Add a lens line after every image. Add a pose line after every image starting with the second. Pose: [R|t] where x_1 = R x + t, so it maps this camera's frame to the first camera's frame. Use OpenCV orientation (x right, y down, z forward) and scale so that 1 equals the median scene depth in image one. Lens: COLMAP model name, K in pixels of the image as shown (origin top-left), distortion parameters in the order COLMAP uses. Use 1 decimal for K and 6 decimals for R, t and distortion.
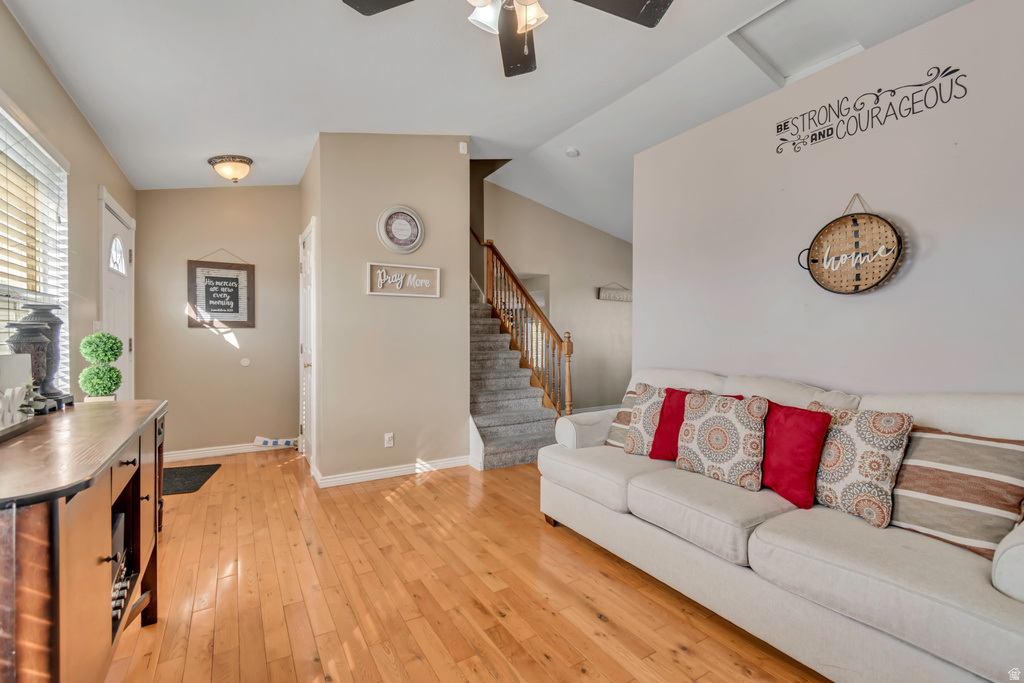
lens RADIAL K [[451.6, 0, 513.4], [0, 451.6, 351.0], [0, 0, 1]] dist [0.000864, 0.000078]
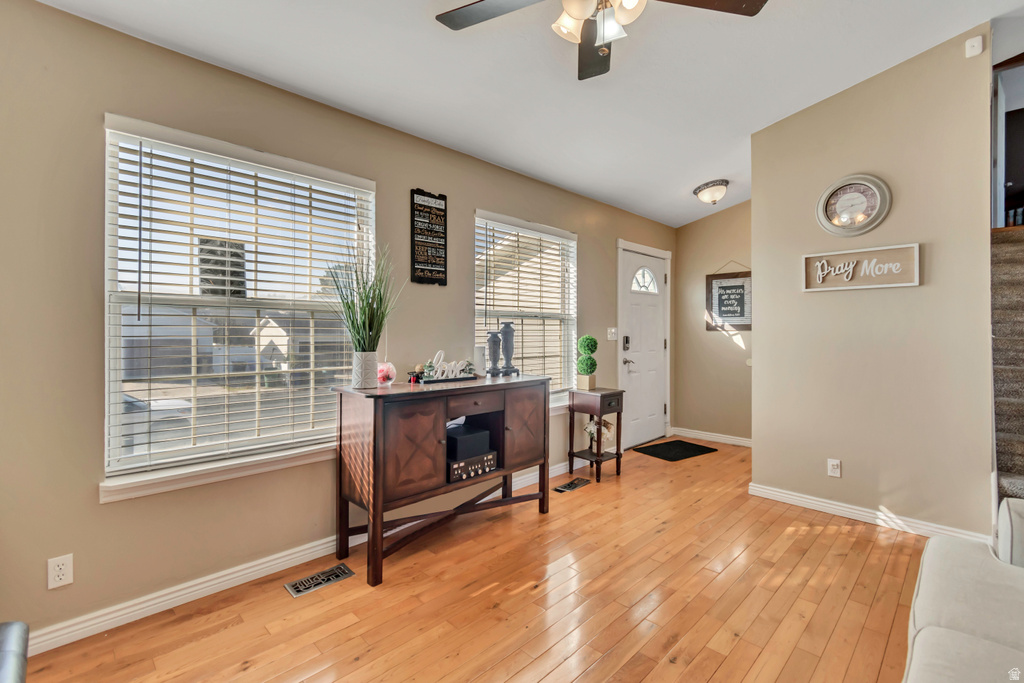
lens RADIAL K [[455.5, 0, 513.3], [0, 455.5, 342.0], [0, 0, 1]] dist [0.000988, -0.000292]
pose [[0.228839, 0.018344, -0.973291, 0.409964], [-0.038187, 0.999222, 0.009855, -0.016187], [0.972715, 0.034912, 0.229362, 0.258190]]
